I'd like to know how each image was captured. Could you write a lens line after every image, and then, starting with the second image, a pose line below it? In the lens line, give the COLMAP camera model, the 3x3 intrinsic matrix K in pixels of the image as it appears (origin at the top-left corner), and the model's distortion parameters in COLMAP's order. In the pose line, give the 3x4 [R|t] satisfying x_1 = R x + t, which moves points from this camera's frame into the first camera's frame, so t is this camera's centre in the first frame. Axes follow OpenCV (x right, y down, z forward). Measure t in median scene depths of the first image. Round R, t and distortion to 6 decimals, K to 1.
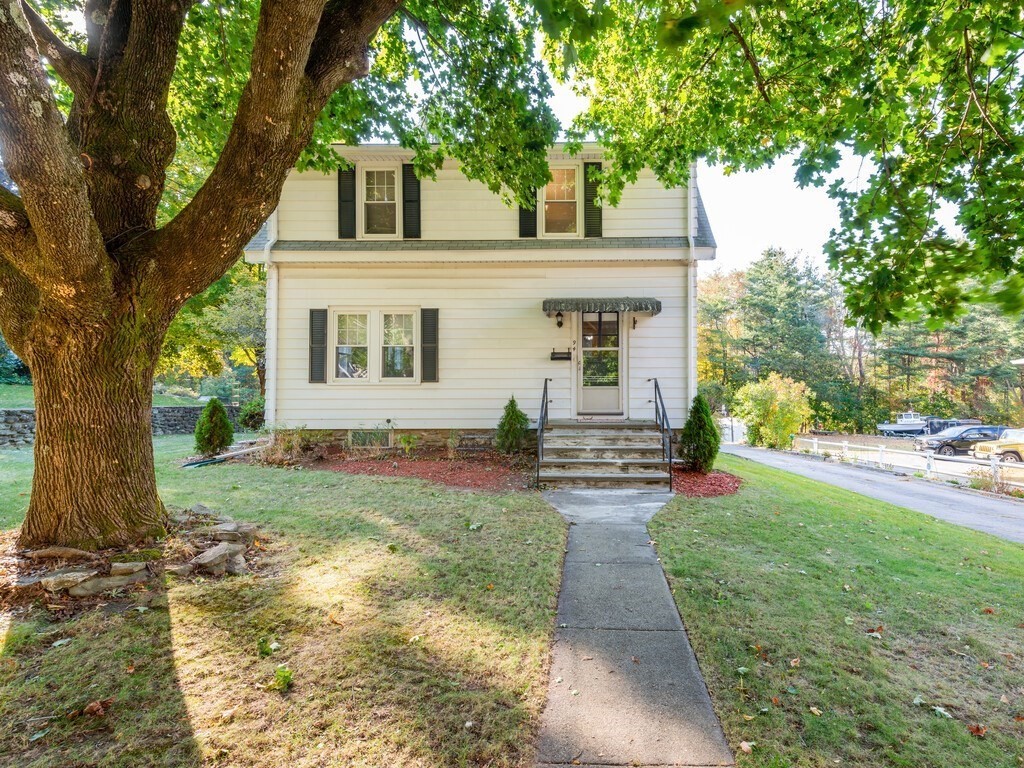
lens RADIAL K [[523.1, 0, 562.5], [0, 523.1, 382.7], [0, 0, 1]] dist [0.014635, -0.003808]
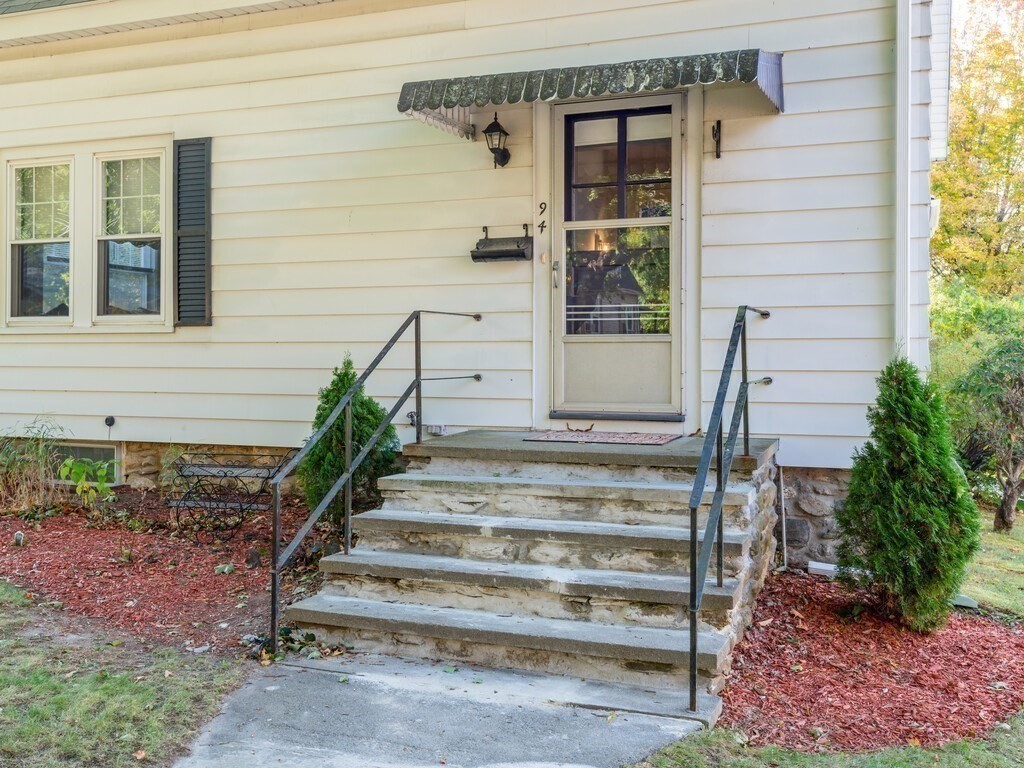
lens RADIAL K [[983.4, 0, 510.4], [0, 983.4, 377.4], [0, 0, 1]] dist [-0.001425, 0.004801]
pose [[0.941850, 0.010331, -0.335874, 0.223061], [0.002684, 0.999264, 0.038264, 0.009987], [0.336022, -0.036941, 0.941129, 0.379032]]
